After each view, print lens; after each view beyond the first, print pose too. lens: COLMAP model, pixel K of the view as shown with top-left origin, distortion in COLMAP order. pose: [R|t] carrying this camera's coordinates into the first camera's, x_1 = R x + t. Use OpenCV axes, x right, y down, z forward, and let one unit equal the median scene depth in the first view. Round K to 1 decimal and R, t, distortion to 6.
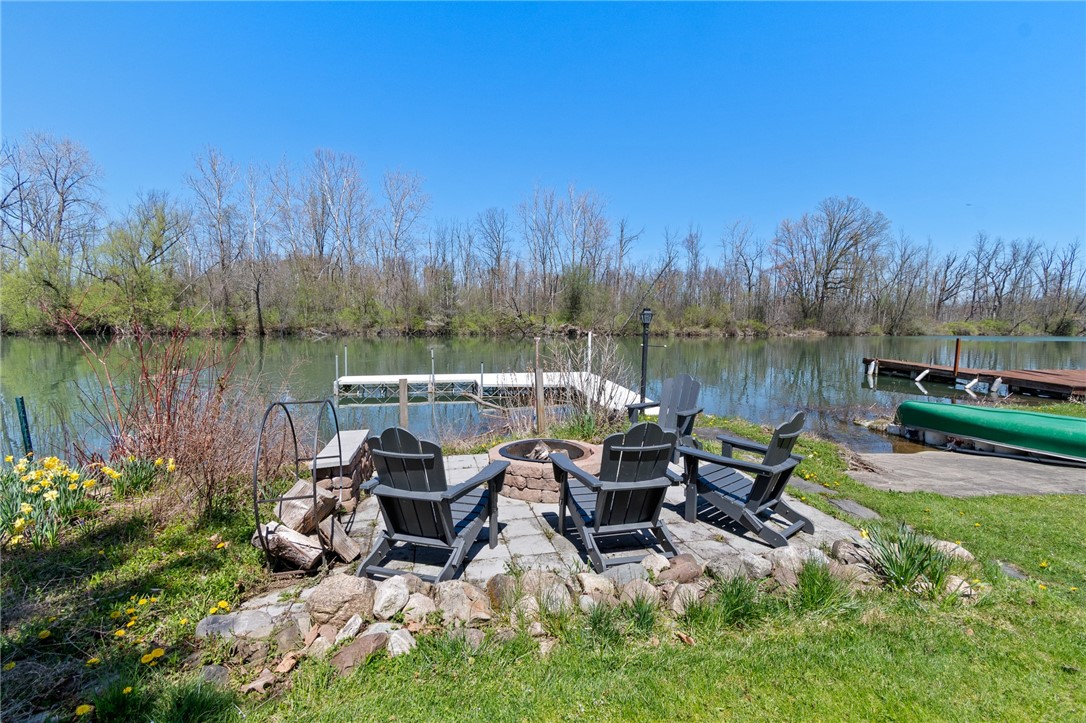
lens RADIAL K [[479.0, 0, 544.0], [0, 479.0, 364.8], [0, 0, 1]] dist [0.003063, 0.000182]
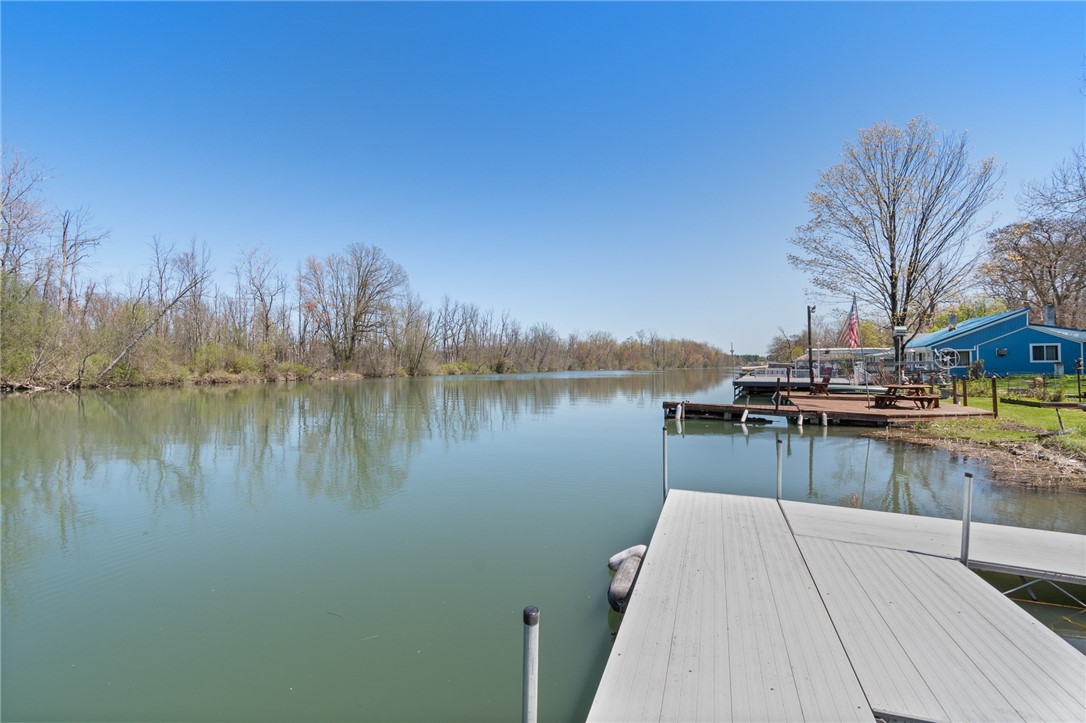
lens RADIAL K [[474.2, 0, 543.0], [0, 474.2, 361.5], [0, 0, 1]] dist [-0.001727, -0.000412]
pose [[0.530744, -0.001531, 0.847531, -0.049452], [0.082868, 0.995301, -0.050096, -0.014480], [-0.843471, 0.096821, 0.528376, 0.162676]]
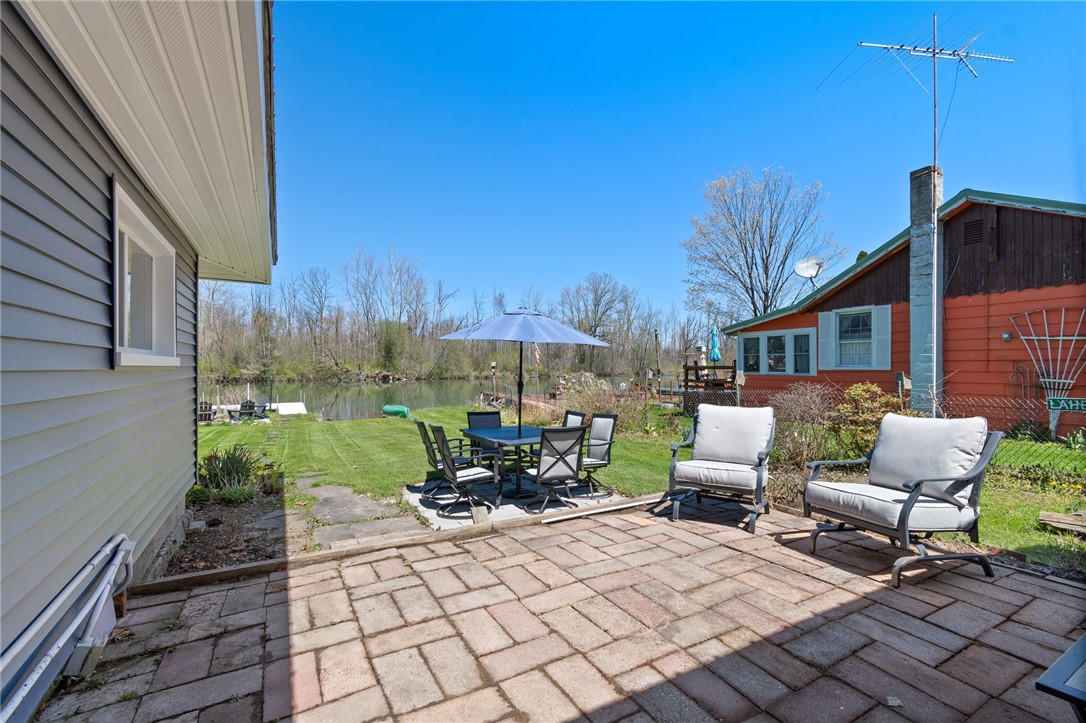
lens RADIAL K [[474.2, 0, 543.0], [0, 474.2, 361.5], [0, 0, 1]] dist [-0.001727, -0.000412]
pose [[0.956547, -0.008091, 0.291466, 0.082878], [0.035891, 0.995280, -0.090159, 0.010229], [-0.289361, 0.096703, 0.952323, -0.194631]]
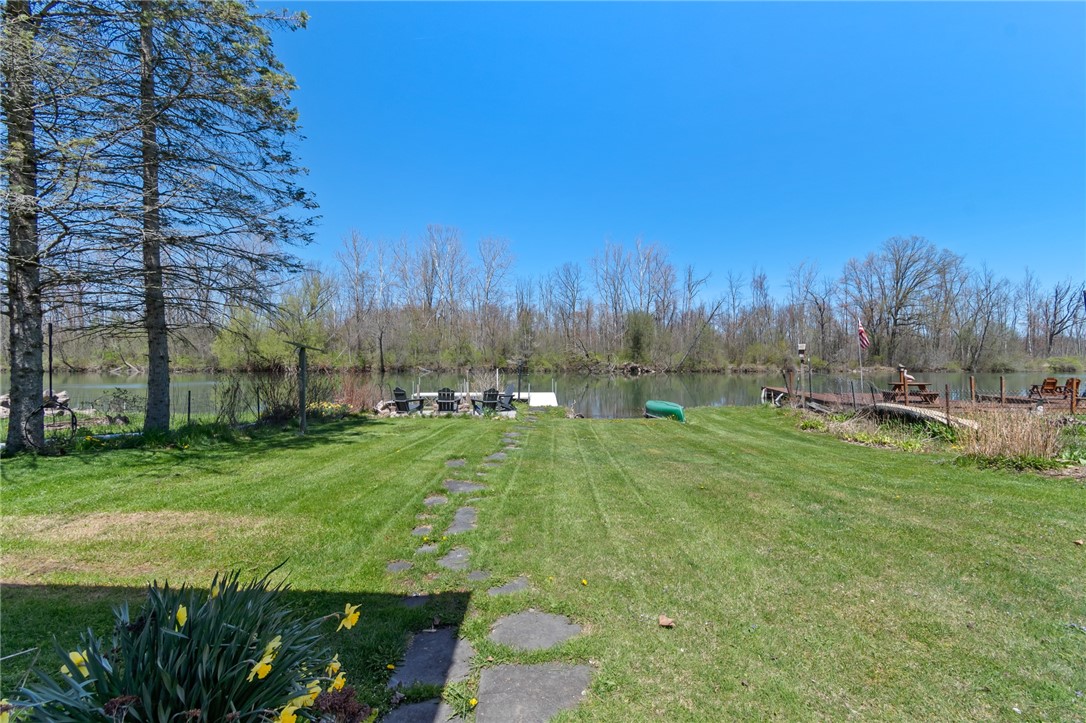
lens RADIAL K [[474.2, 0, 543.0], [0, 474.2, 361.5], [0, 0, 1]] dist [-0.001727, -0.000412]
pose [[0.978715, -0.005818, -0.205144, 0.072777], [-0.011446, 0.996495, -0.082867, 0.008125], [0.204907, 0.083451, 0.975217, -0.120268]]
